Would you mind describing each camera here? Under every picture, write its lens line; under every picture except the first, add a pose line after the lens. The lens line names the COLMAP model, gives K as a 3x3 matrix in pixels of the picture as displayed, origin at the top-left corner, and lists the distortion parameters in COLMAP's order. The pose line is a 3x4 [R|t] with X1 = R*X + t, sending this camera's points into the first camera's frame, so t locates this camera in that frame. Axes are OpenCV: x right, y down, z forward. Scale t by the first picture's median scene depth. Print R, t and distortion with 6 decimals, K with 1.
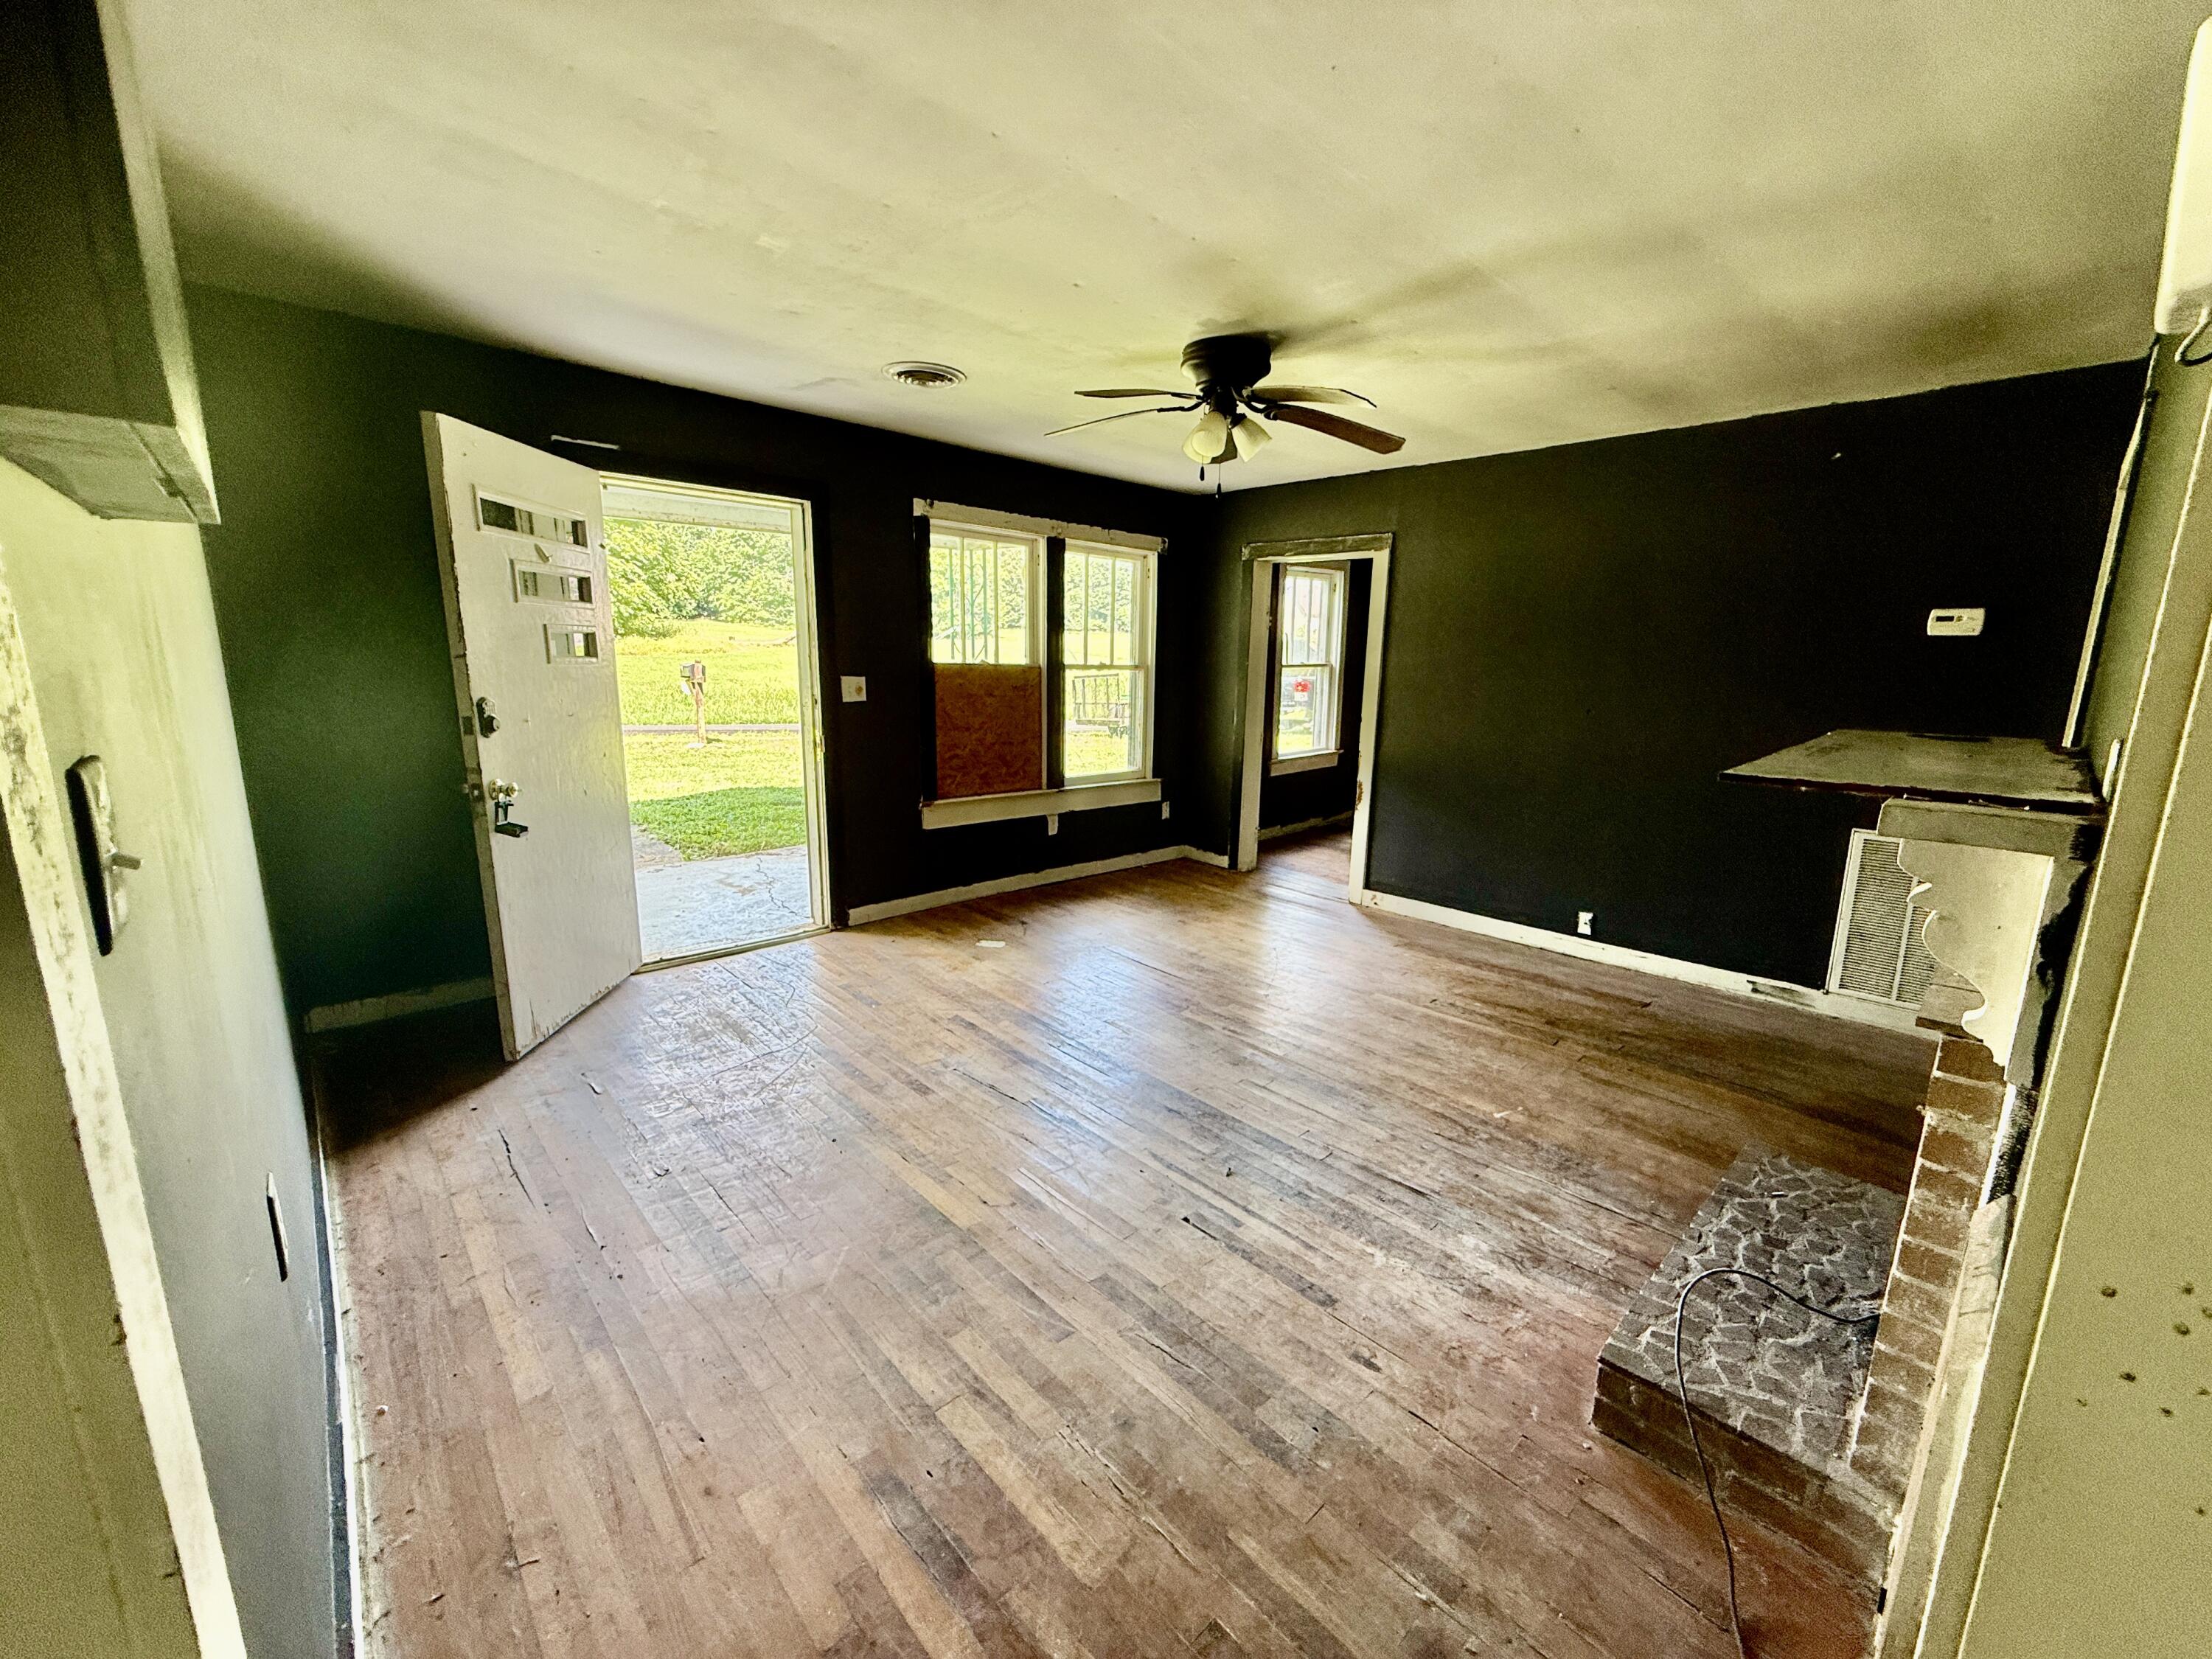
lens RADIAL K [[888.4, 0, 1098.3], [0, 888.4, 827.7], [0, 0, 1]] dist [0.000873, 0.000063]
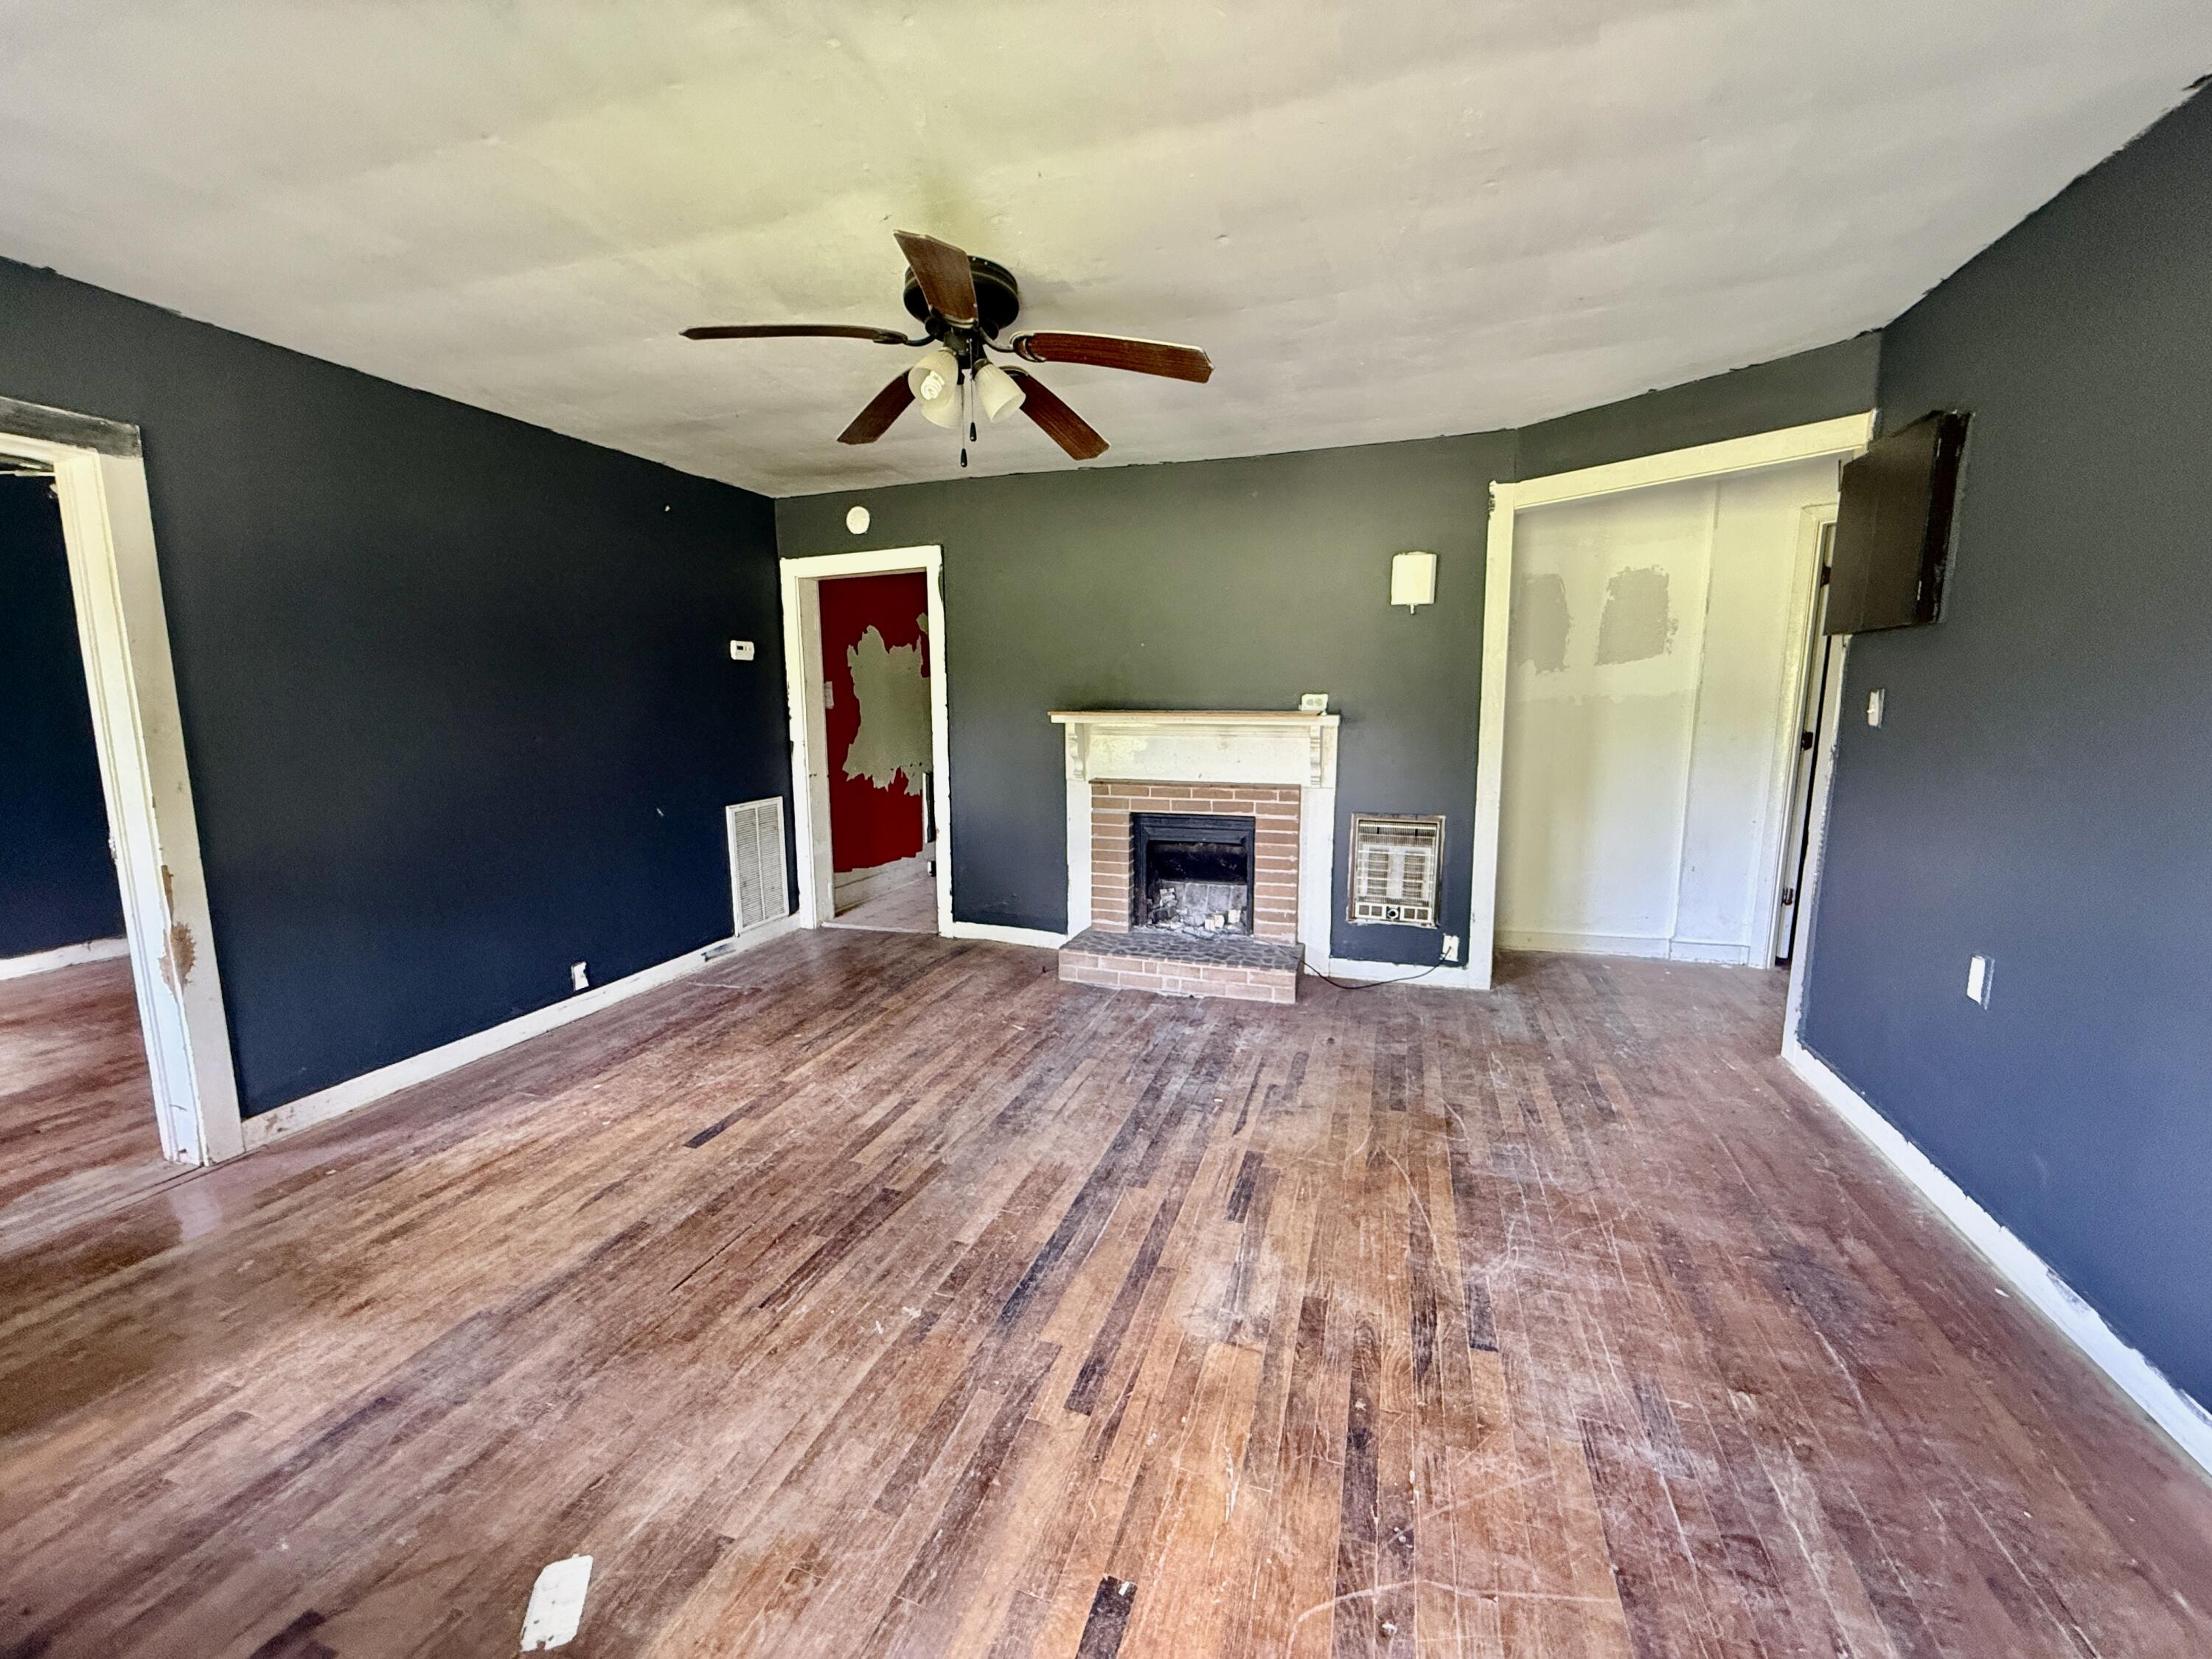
lens RADIAL K [[888.4, 0, 1098.3], [0, 888.4, 827.7], [0, 0, 1]] dist [0.000873, 0.000063]
pose [[-0.484911, -0.144519, 0.862540, -0.542513], [0.167438, 0.952667, 0.253752, -0.210714], [-0.858385, 0.267469, -0.437761, 1.121836]]
